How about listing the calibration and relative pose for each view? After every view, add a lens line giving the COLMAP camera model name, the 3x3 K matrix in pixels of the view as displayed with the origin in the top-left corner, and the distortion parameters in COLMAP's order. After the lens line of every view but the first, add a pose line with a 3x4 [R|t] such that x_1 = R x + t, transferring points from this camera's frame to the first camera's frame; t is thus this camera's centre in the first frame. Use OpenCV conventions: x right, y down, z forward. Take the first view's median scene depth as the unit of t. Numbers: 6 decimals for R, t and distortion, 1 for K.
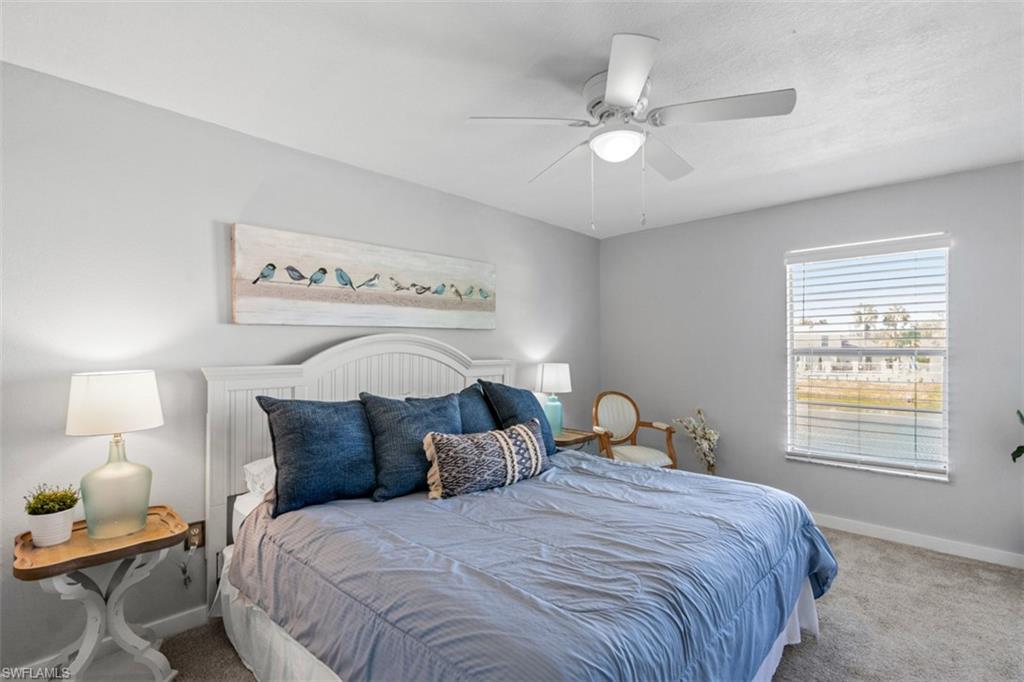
lens RADIAL K [[470.5, 0, 516.2], [0, 470.5, 339.8], [0, 0, 1]] dist [-0.007646, 0.002873]
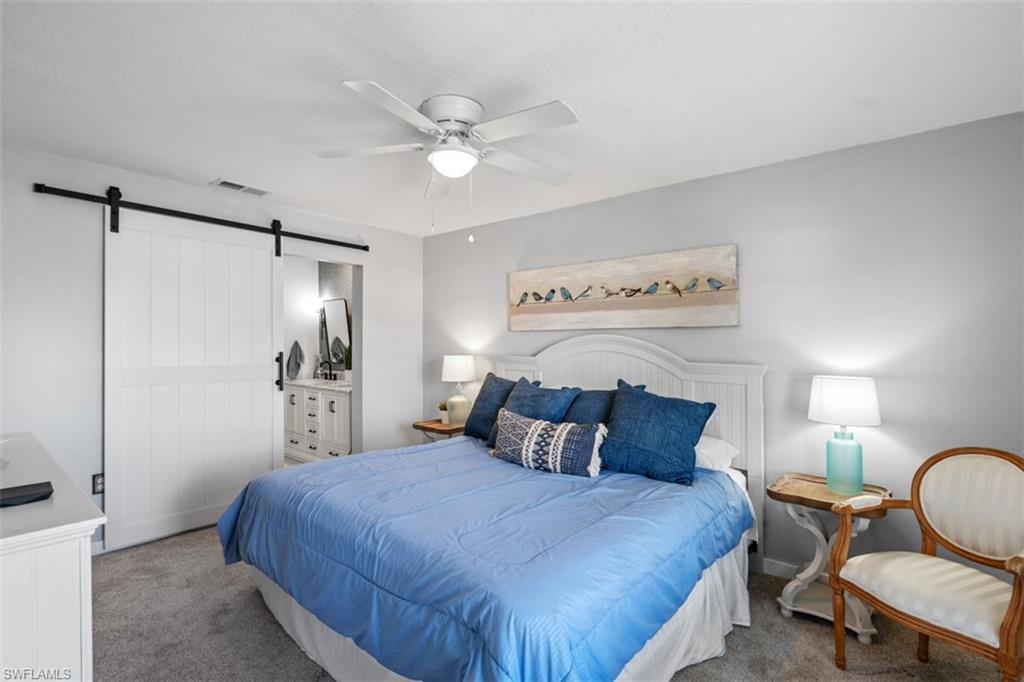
lens RADIAL K [[470.5, 0, 516.2], [0, 470.5, 341.2], [0, 0, 1]] dist [-0.007646, 0.002873]
pose [[0.061223, -0.010784, -0.998066, 0.883670], [-0.006220, 0.999918, -0.011186, 0.016760], [0.998105, 0.006893, 0.061151, 0.726216]]
